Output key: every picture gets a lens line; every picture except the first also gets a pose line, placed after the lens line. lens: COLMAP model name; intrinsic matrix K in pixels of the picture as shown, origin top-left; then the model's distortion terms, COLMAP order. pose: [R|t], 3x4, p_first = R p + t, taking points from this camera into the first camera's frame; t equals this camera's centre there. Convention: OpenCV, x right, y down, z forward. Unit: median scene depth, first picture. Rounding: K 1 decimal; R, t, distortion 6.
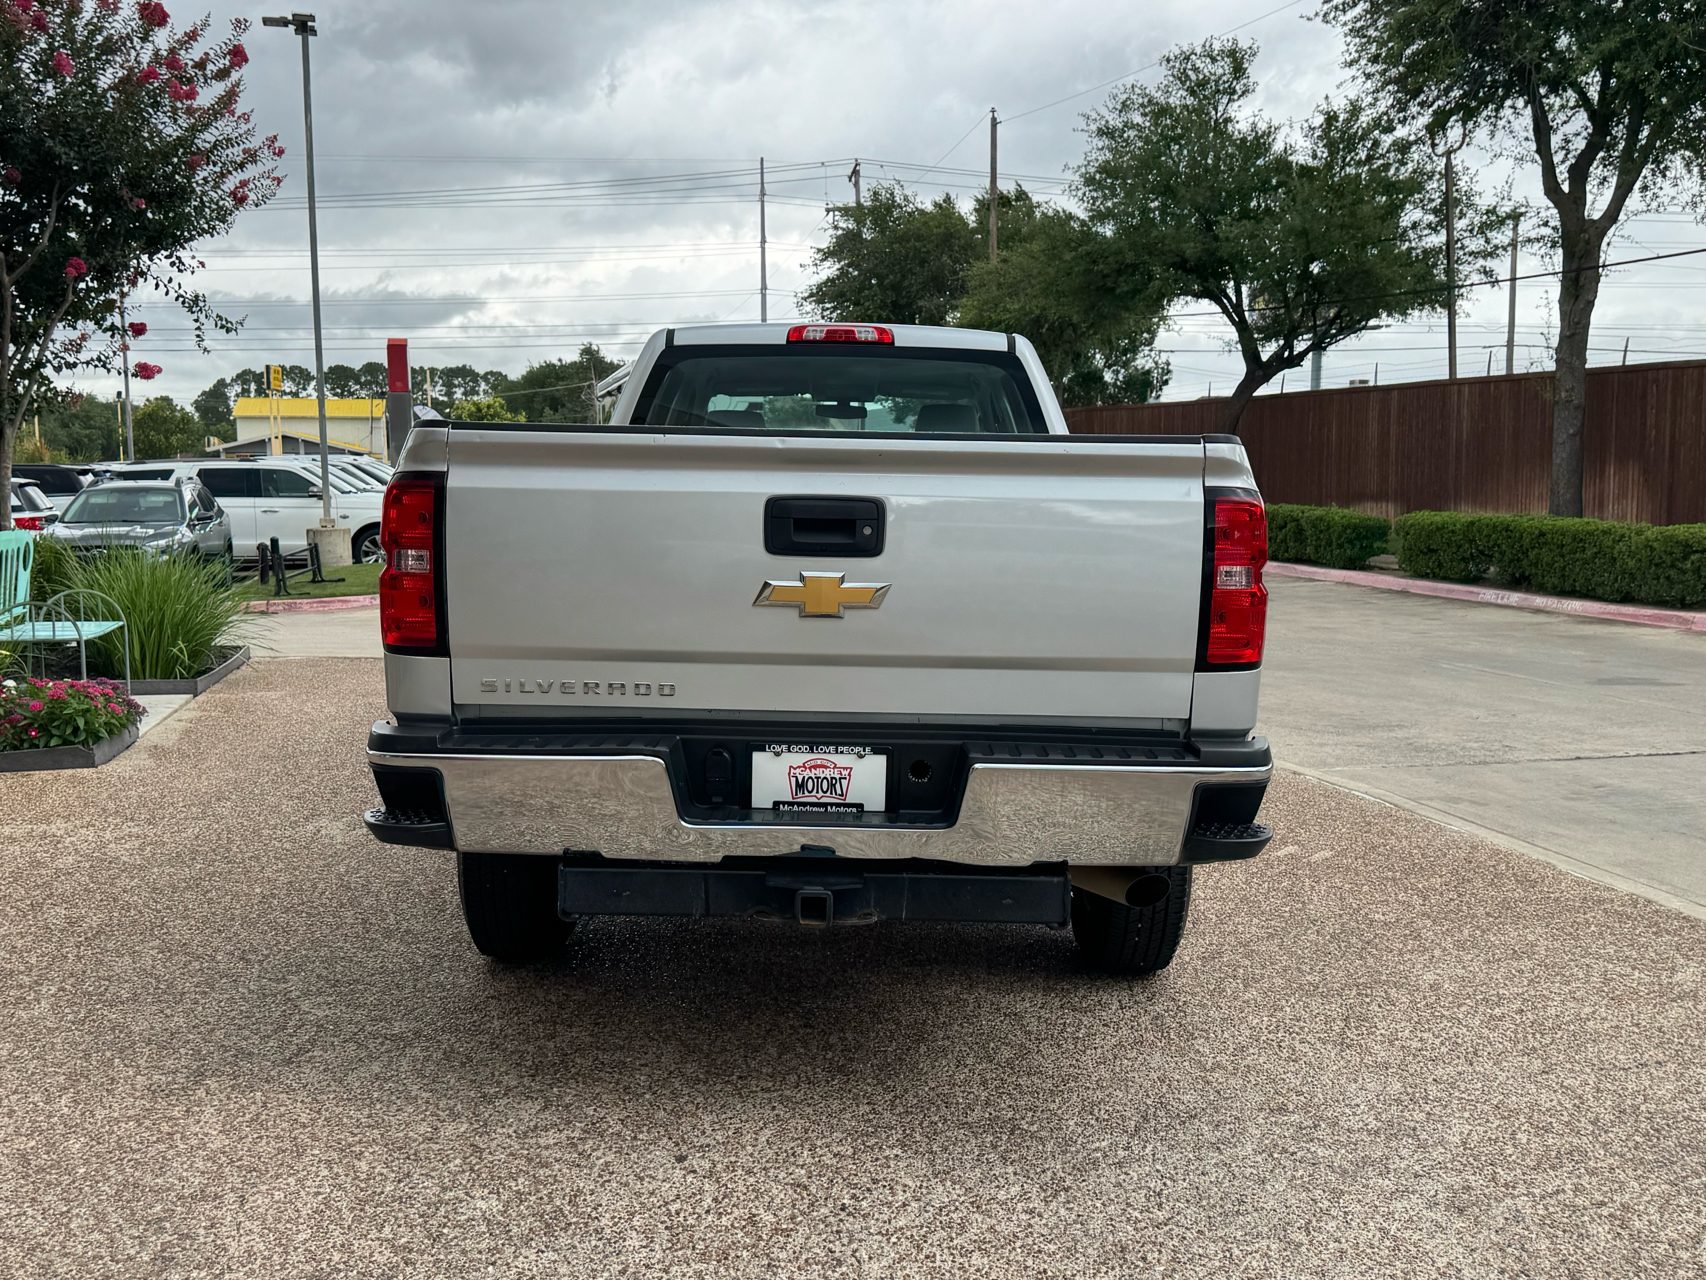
lens RADIAL K [[1602.9, 0, 853.0], [0, 1602.9, 640.0], [0, 0, 1]] dist [0.149703, -0.282615]
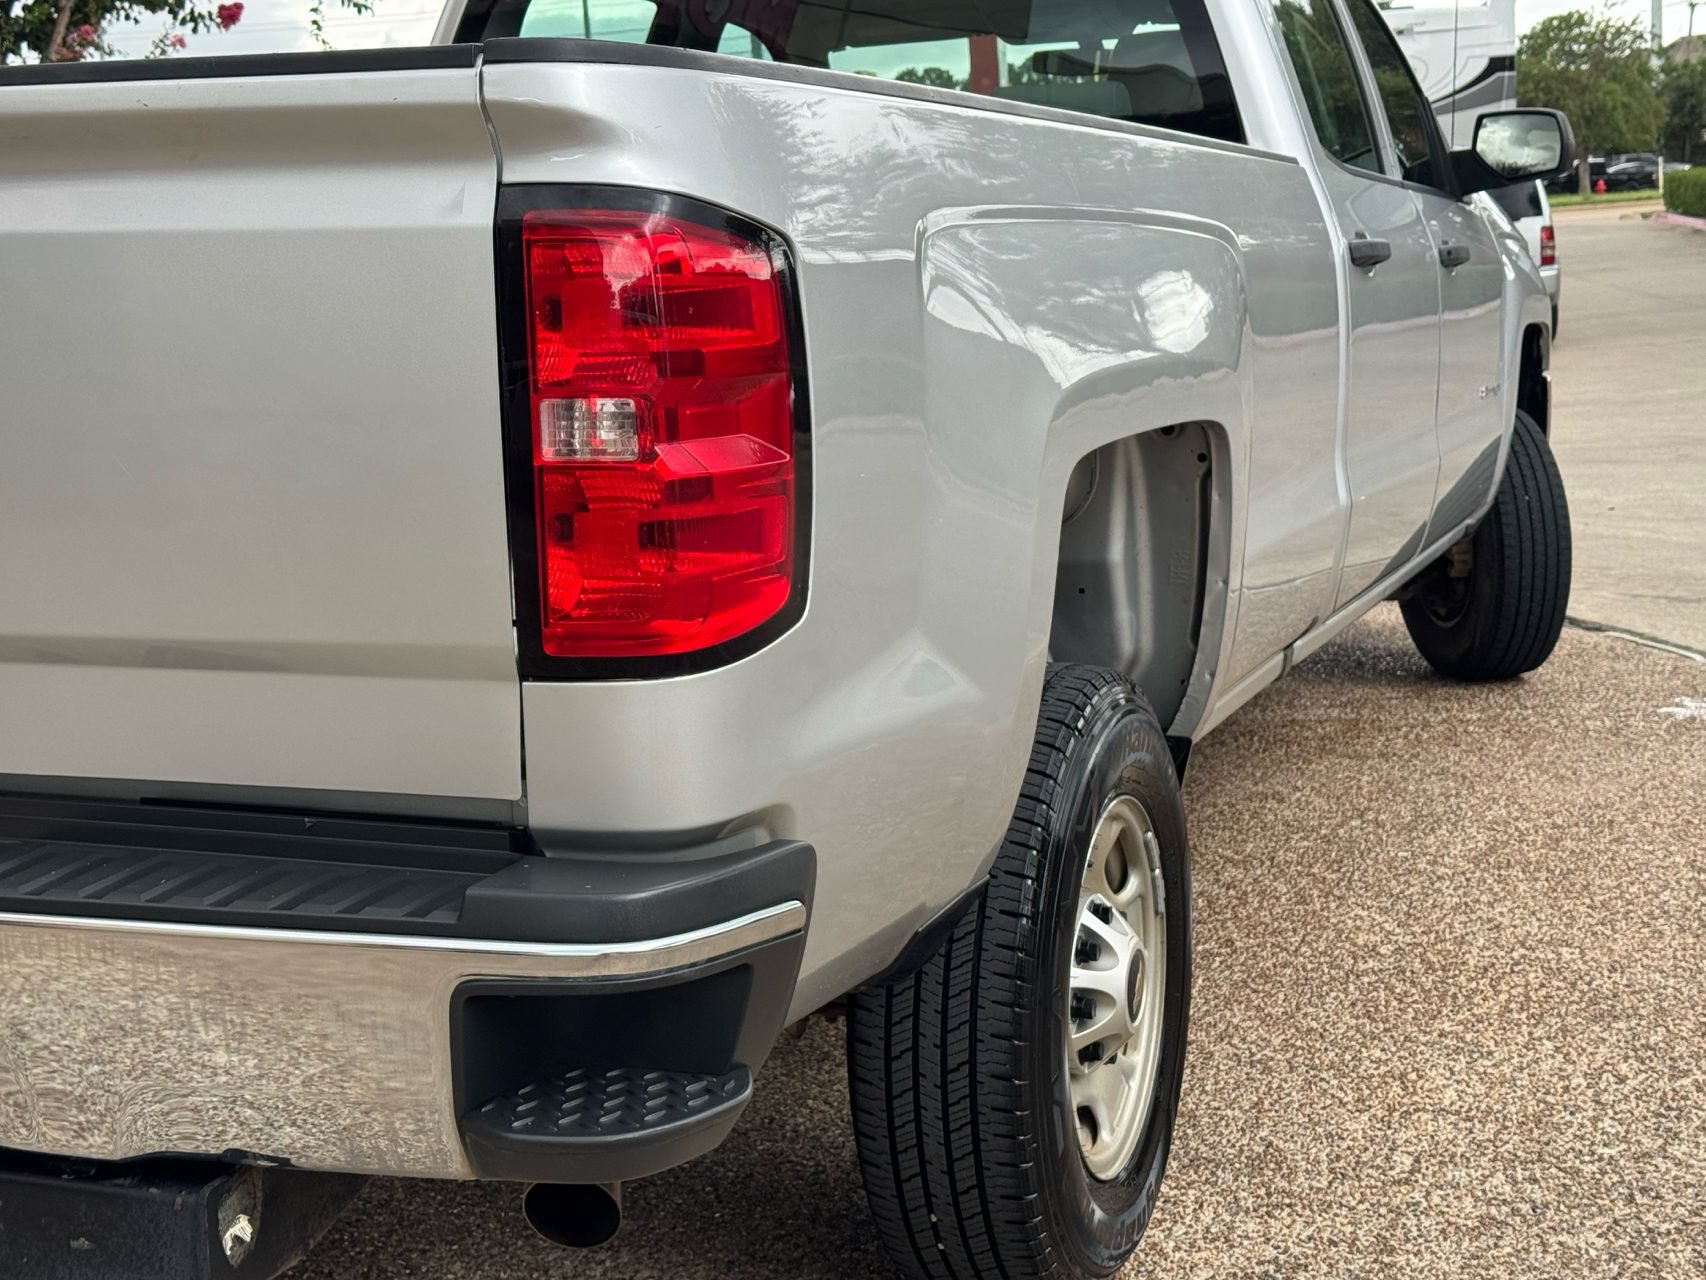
lens RADIAL K [[2541.3, 0, 853.0], [0, 2541.3, 640.0], [0, 0, 1]] dist [-0.000702, -0.007997]
pose [[0.939333, 0.008059, -0.342911, 0.486125], [0.015572, 0.997691, 0.066104, -0.027787], [0.342652, -0.067434, 0.937039, 0.469563]]
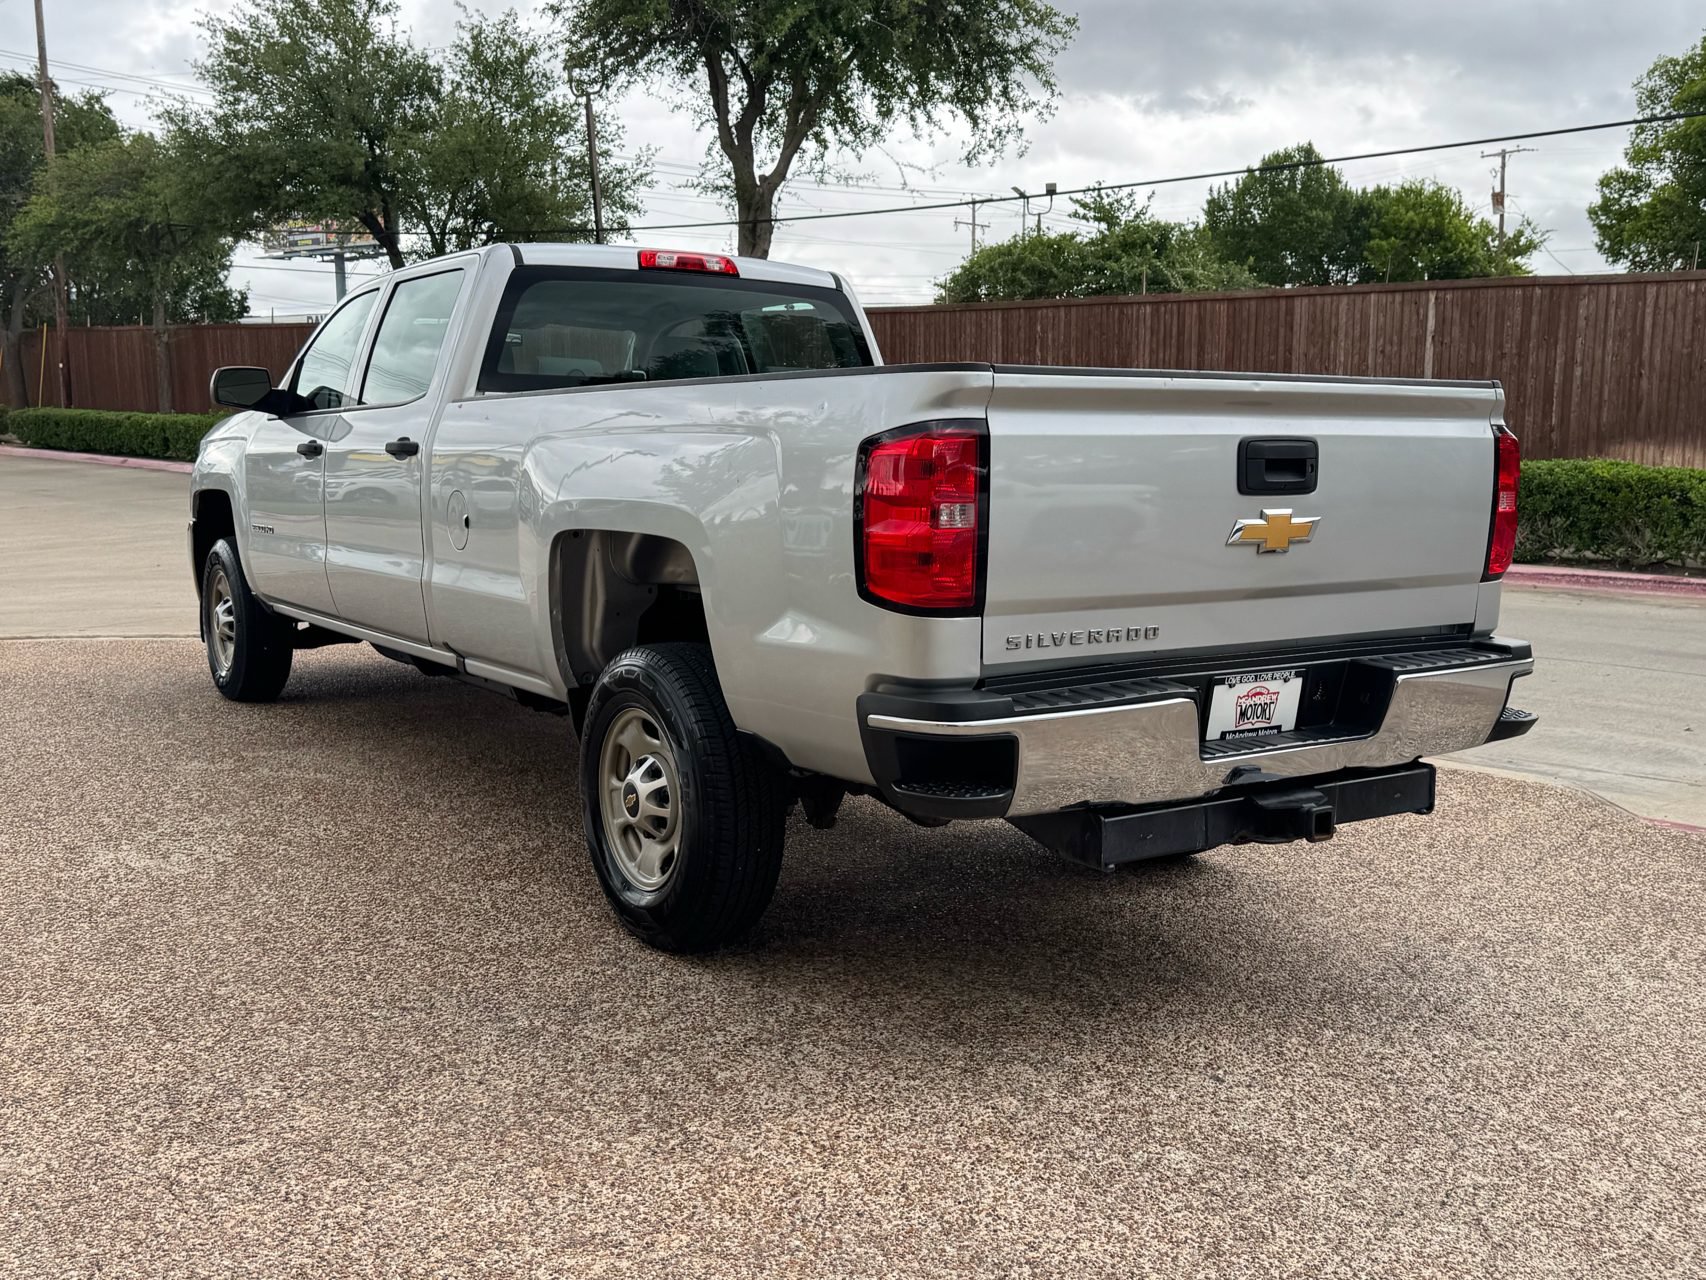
lens RADIAL K [[1602.9, 0, 853.0], [0, 1602.9, 640.0], [0, 0, 1]] dist [0.149703, -0.282615]
pose [[0.827288, -0.078153, 0.556315, -0.831421], [0.053081, 0.996720, 0.061087, -0.036066], [-0.559264, -0.021007, 0.828723, 0.264438]]
